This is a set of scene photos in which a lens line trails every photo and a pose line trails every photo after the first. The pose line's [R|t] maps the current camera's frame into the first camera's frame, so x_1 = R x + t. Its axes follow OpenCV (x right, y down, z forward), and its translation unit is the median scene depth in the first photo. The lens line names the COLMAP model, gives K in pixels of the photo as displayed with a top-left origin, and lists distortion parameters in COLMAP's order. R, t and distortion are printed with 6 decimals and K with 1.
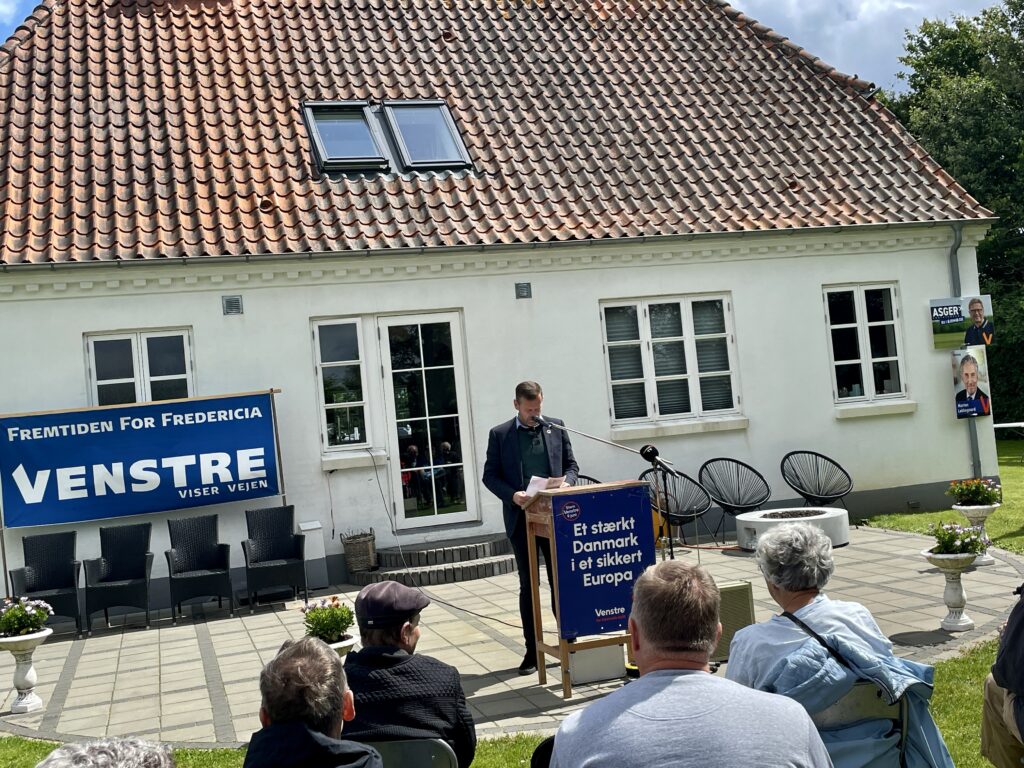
lens RADIAL K [[1197.2, 0, 499.5], [0, 1197.2, 361.2], [0, 0, 1]] dist [0.074829, 0.000000]
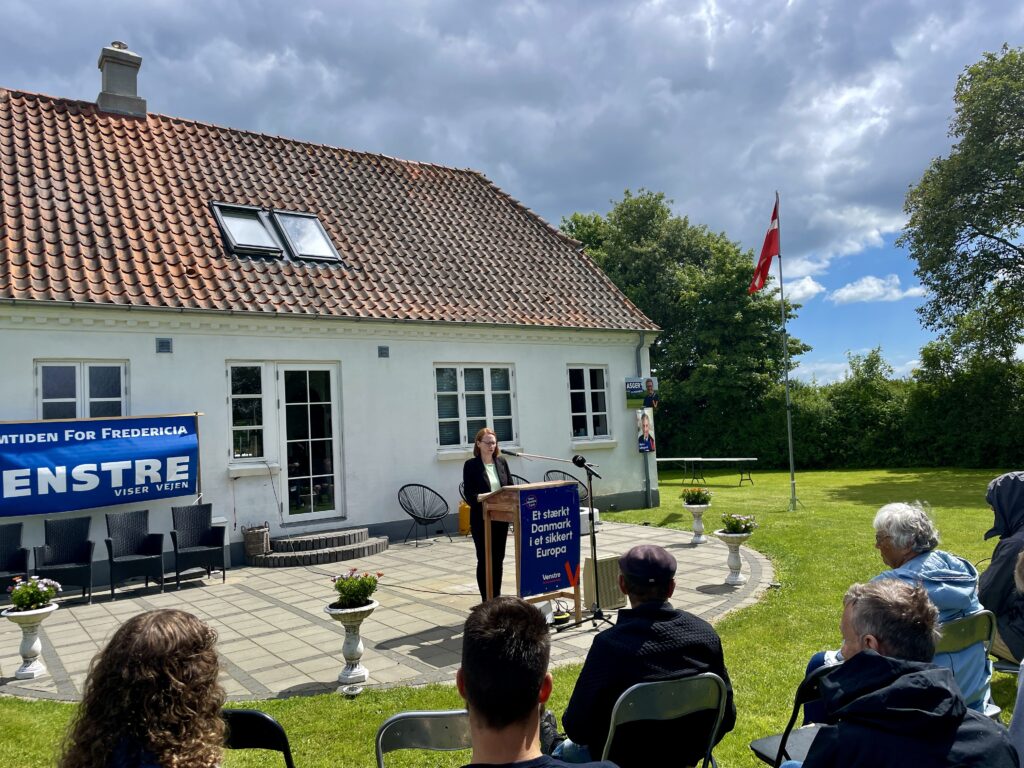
lens RADIAL K [[775.2, 0, 512.1], [0, 775.2, 371.7], [0, 0, 1]] dist [0.065535, -0.083348]
pose [[0.941875, 0.064154, 0.329783, -0.138564], [-0.043576, 0.996635, -0.069426, 0.021201], [-0.333127, 0.051020, 0.941501, 0.089703]]
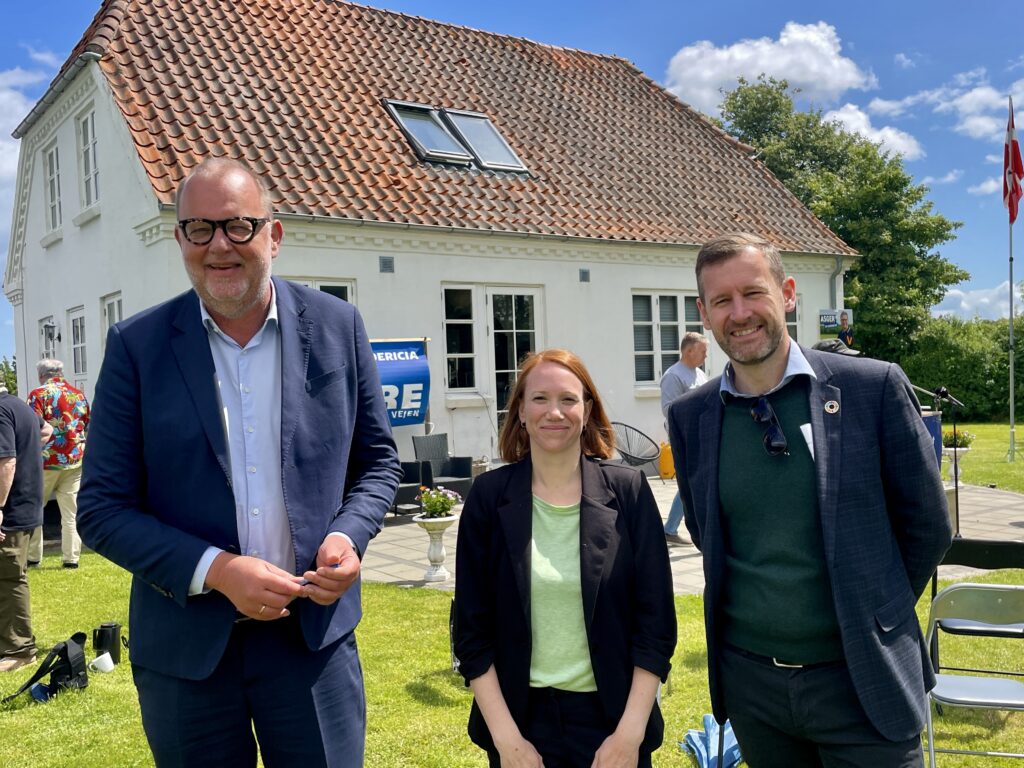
lens RADIAL K [[1017.3, 0, 518.6], [0, 1017.3, 359.6], [0, 0, 1]] dist [0.059617, 0.000000]
pose [[0.934061, 0.064787, 0.351187, -0.422565], [-0.066545, 0.997758, -0.007074, 0.042642], [-0.350858, -0.016763, 0.936279, 0.011774]]
